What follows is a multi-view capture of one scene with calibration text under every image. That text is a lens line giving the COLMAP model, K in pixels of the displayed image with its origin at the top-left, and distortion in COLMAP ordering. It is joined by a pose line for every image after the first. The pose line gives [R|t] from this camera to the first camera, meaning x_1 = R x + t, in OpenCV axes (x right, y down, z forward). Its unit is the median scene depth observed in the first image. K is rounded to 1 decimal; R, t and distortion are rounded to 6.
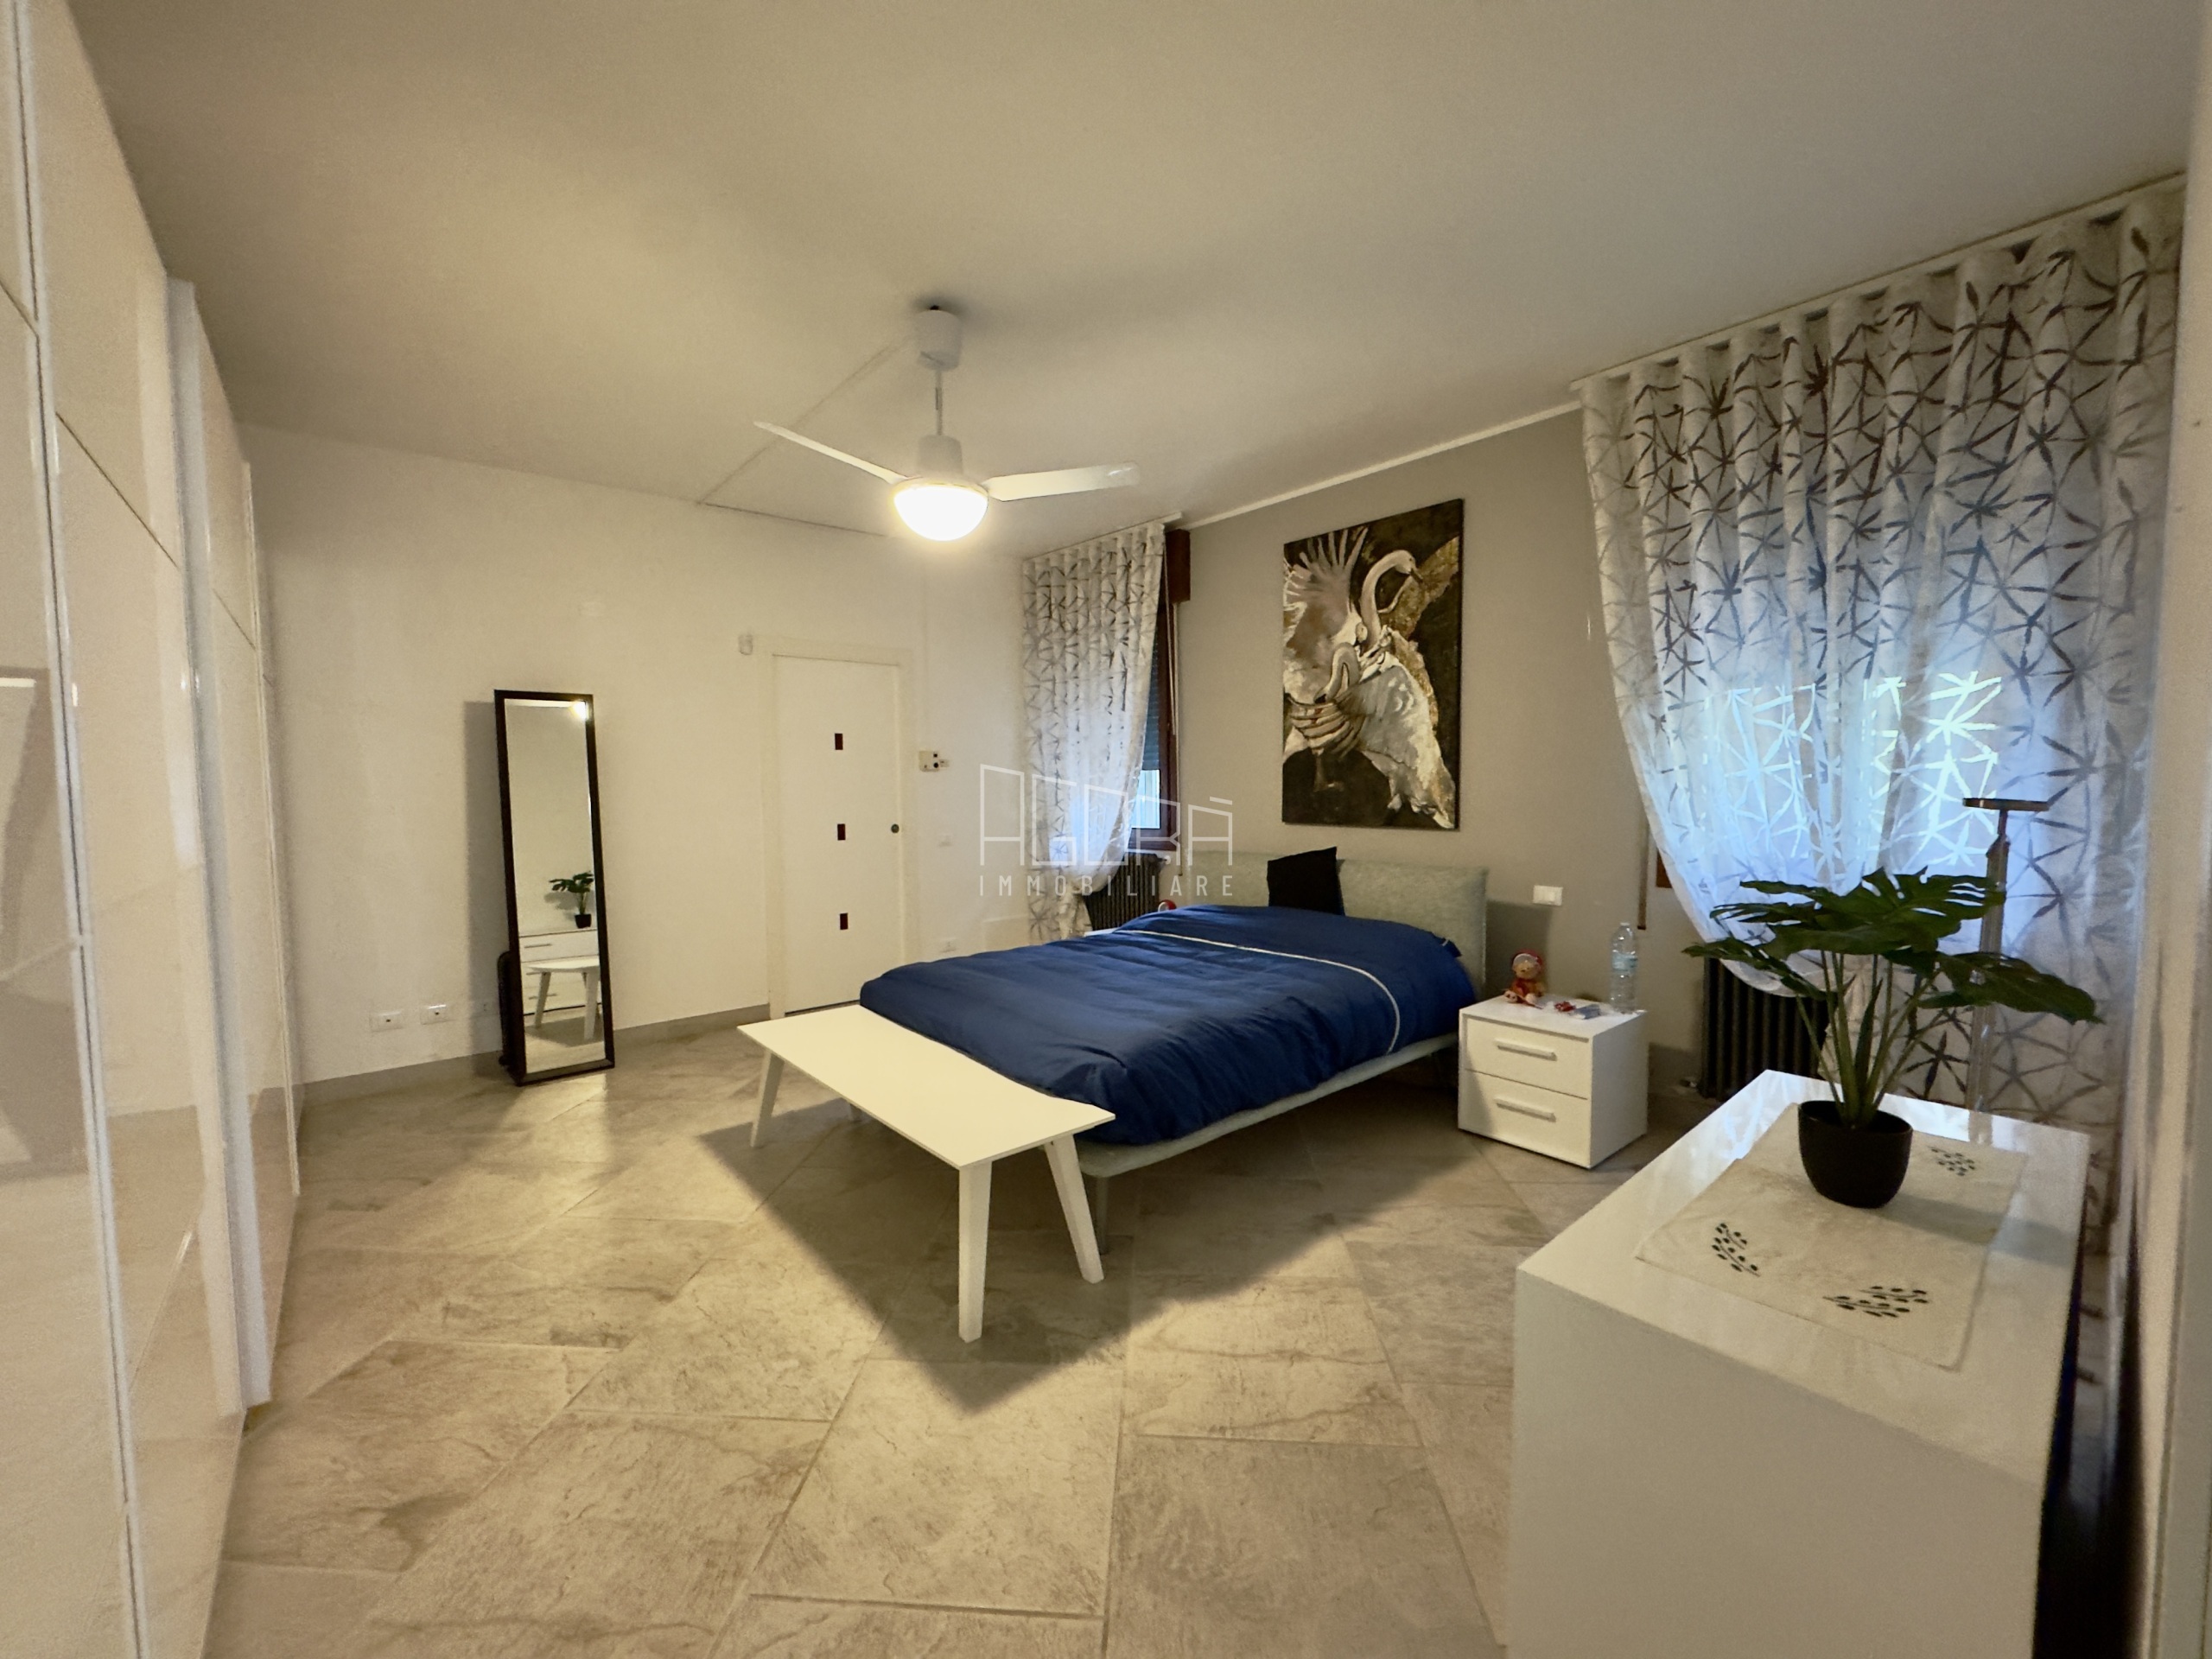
lens RADIAL K [[880.3, 0, 1097.3], [0, 880.3, 832.1], [0, 0, 1]] dist [-0.000384, -0.000010]
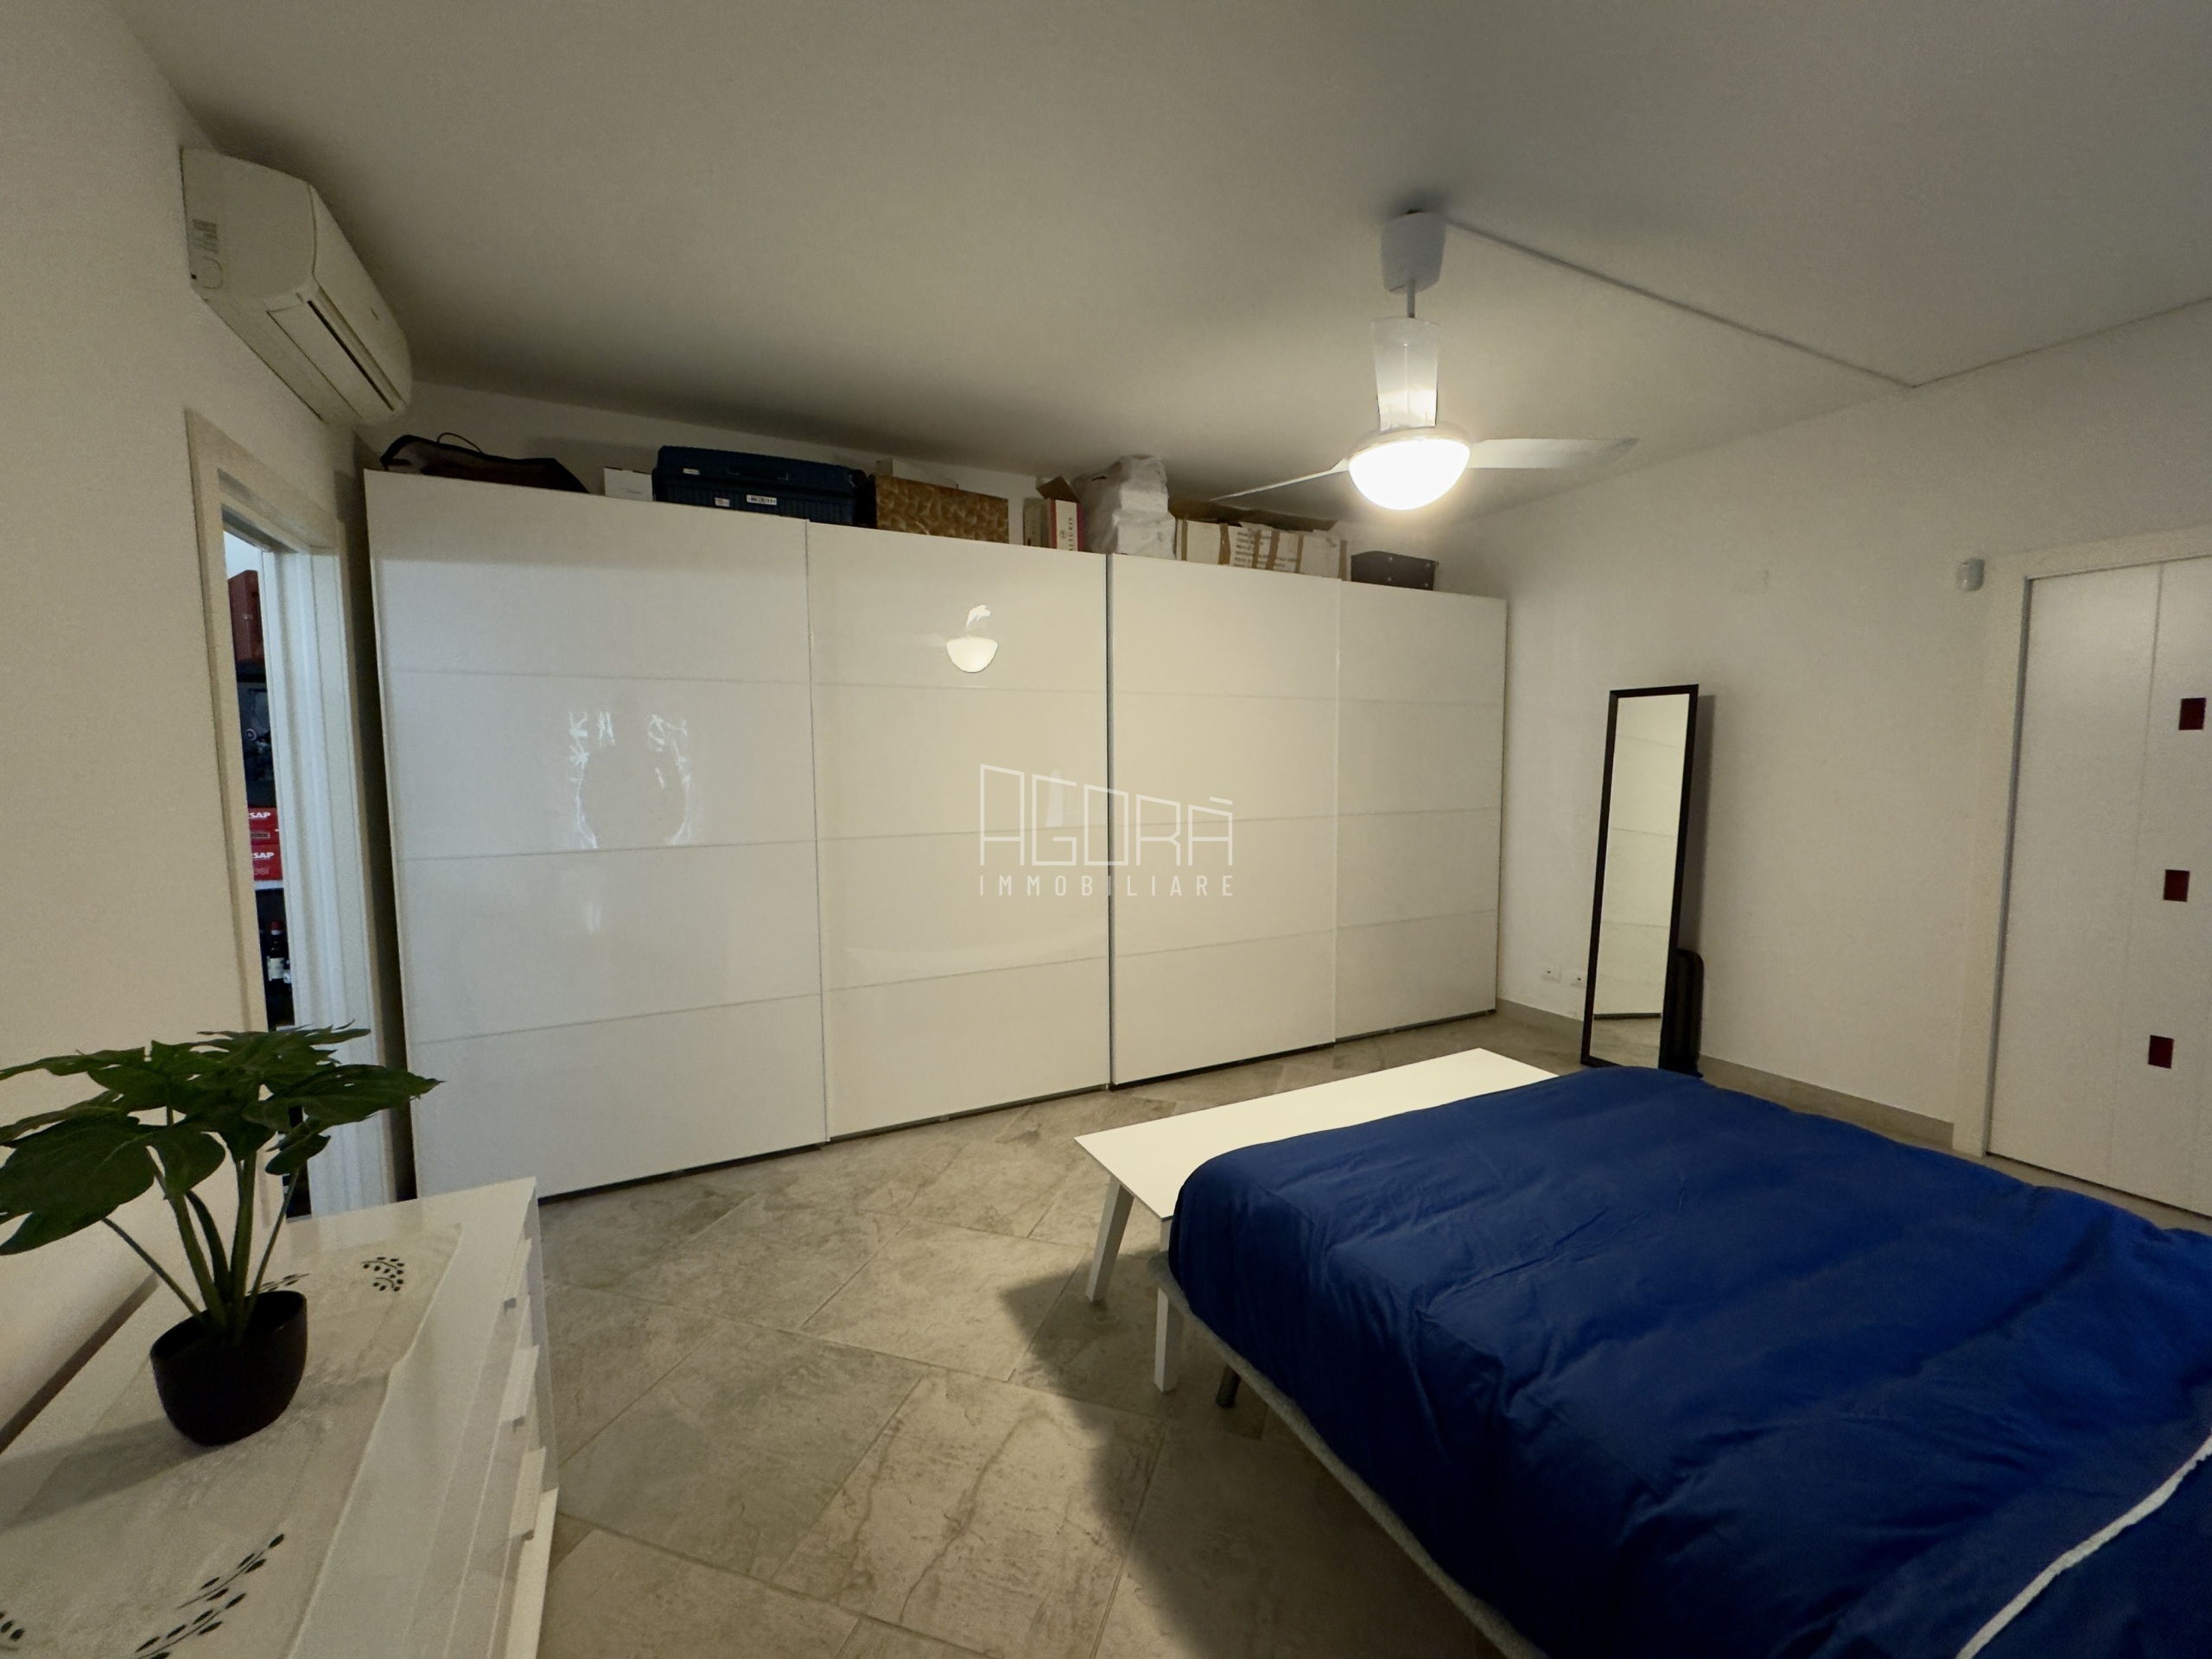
lens RADIAL K [[874.8, 0, 1102.3], [0, 874.8, 831.2], [0, 0, 1]] dist [-0.005071, 0.000524]
pose [[-0.224479, 0.094333, -0.969902, 0.452550], [-0.045143, 0.993228, 0.107049, -0.074906], [0.973433, 0.067814, -0.218700, 0.614795]]
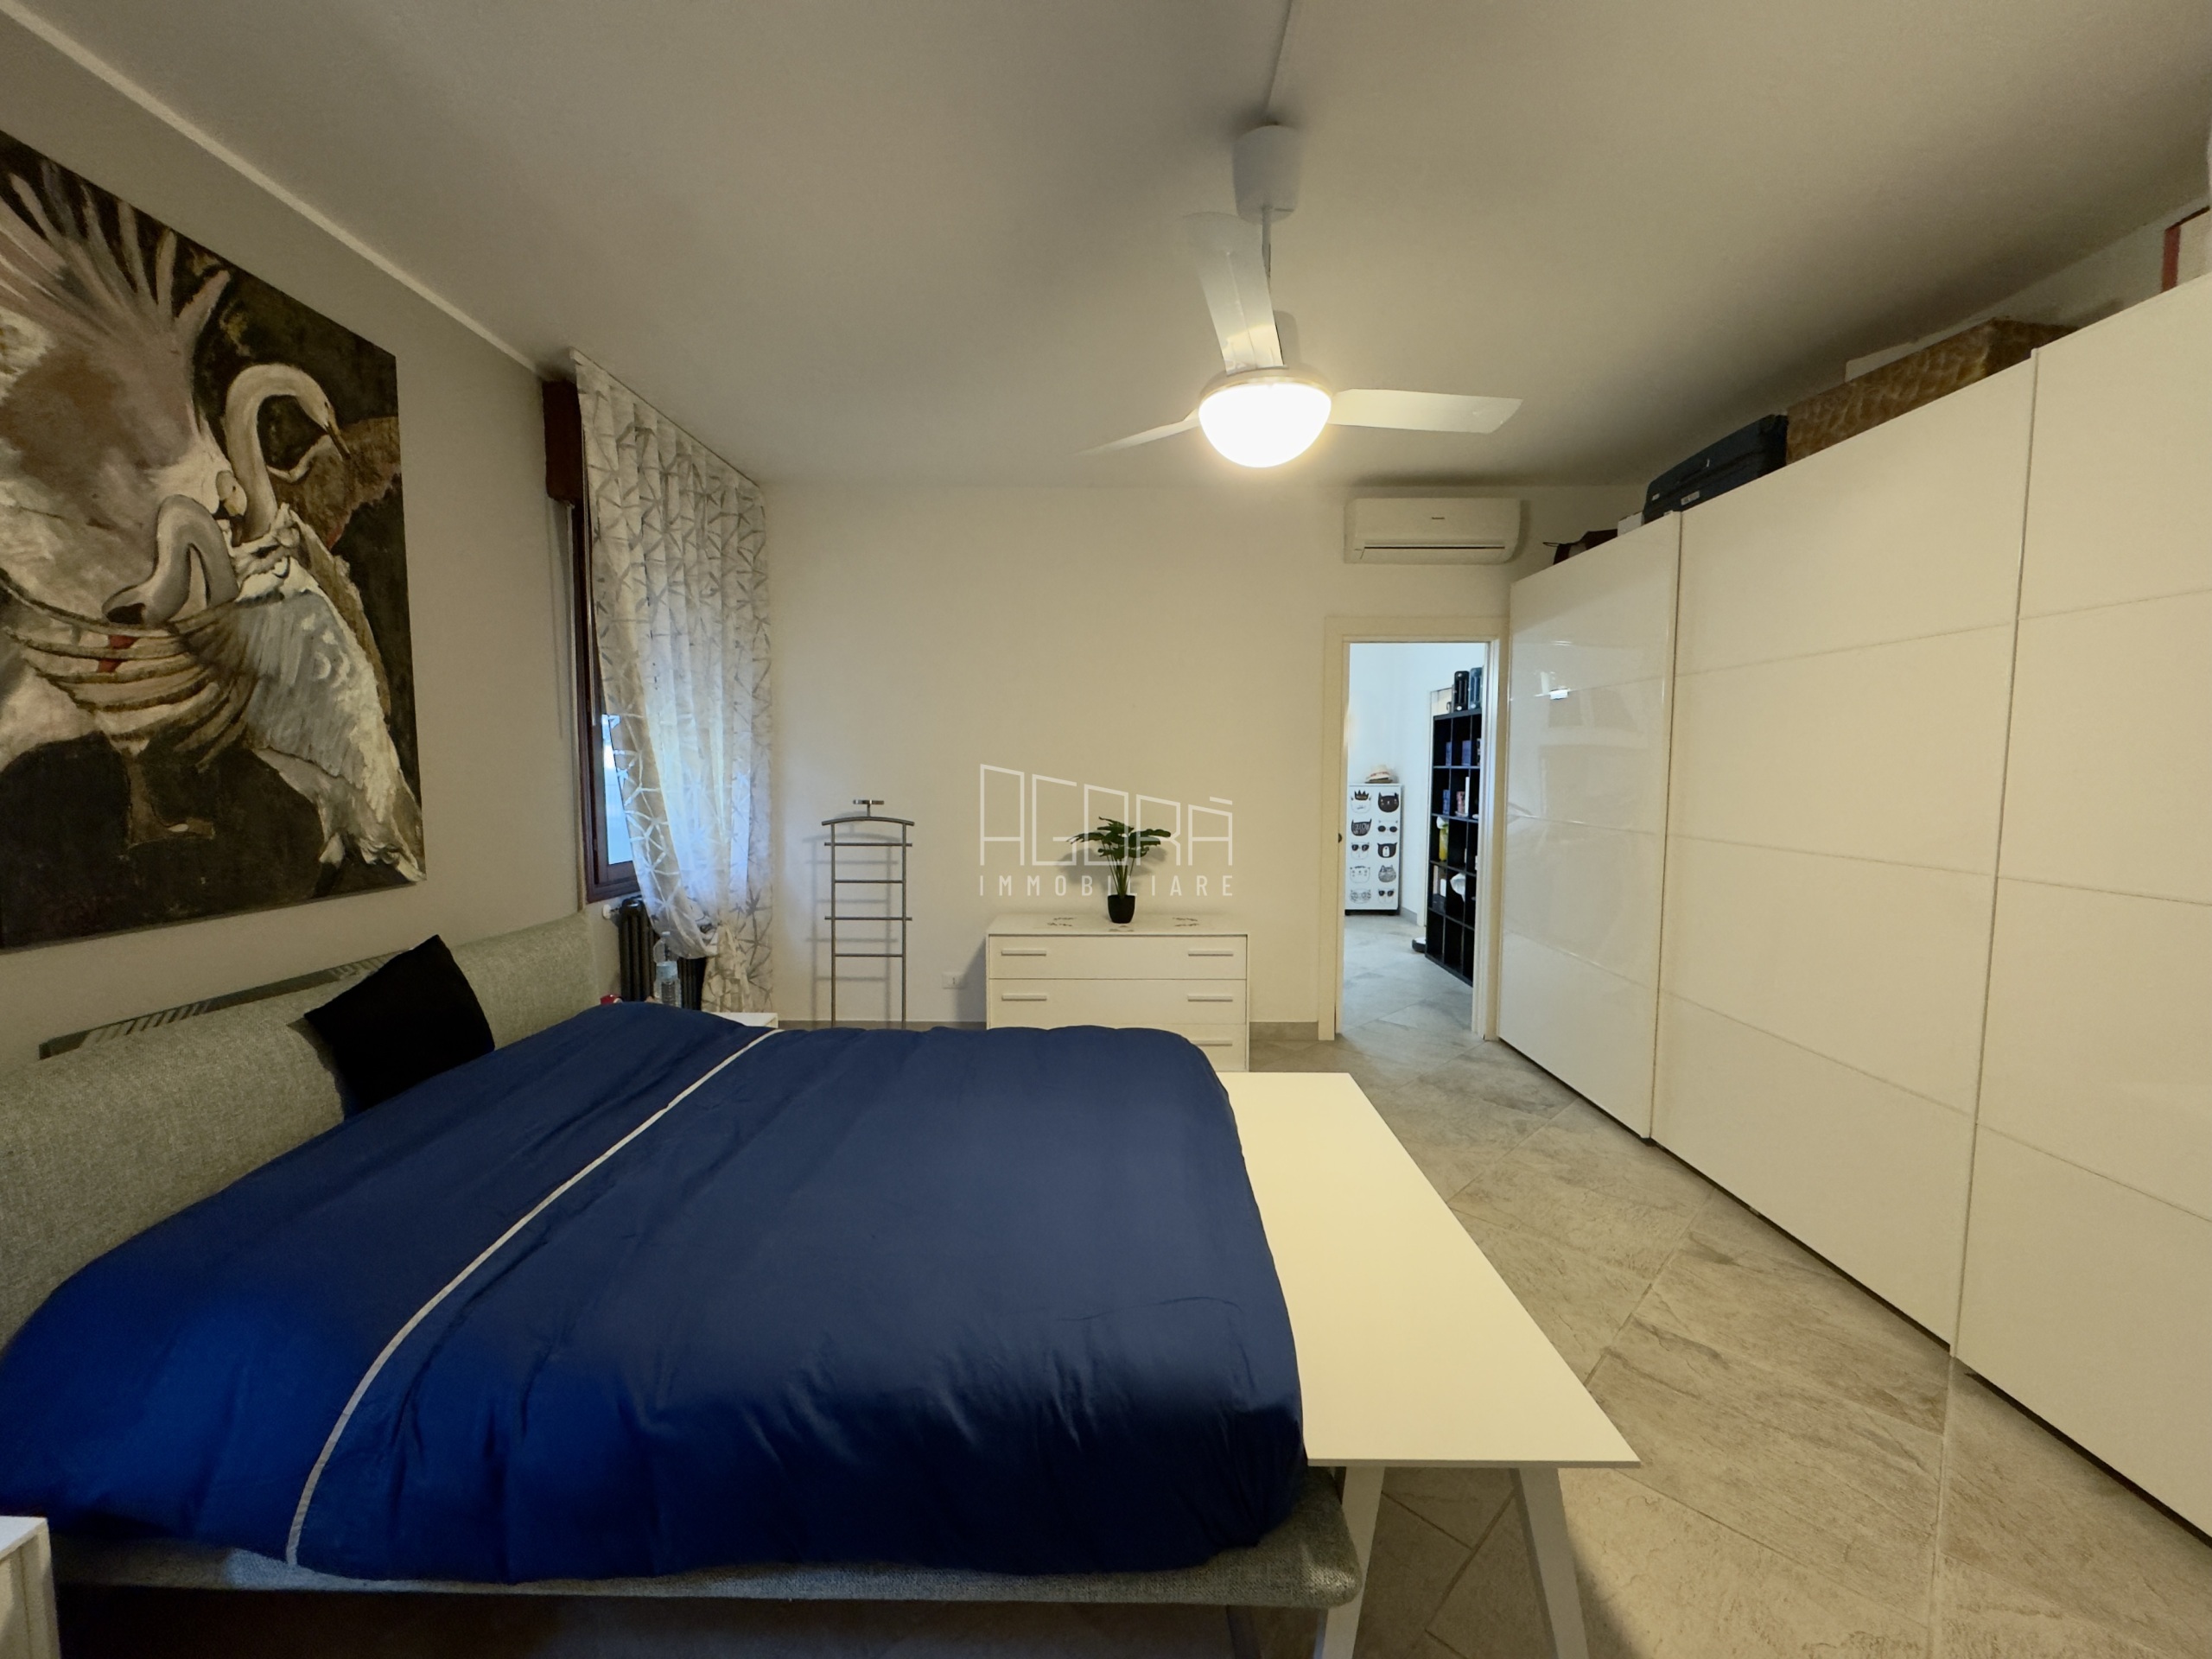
lens RADIAL K [[874.8, 0, 1102.3], [0, 874.8, 831.2], [0, 0, 1]] dist [-0.005071, 0.000524]
pose [[-0.759792, -0.037905, 0.649061, -0.360173], [0.045367, 0.992775, 0.111084, -0.082756], [-0.648582, 0.113846, -0.752582, 1.091926]]
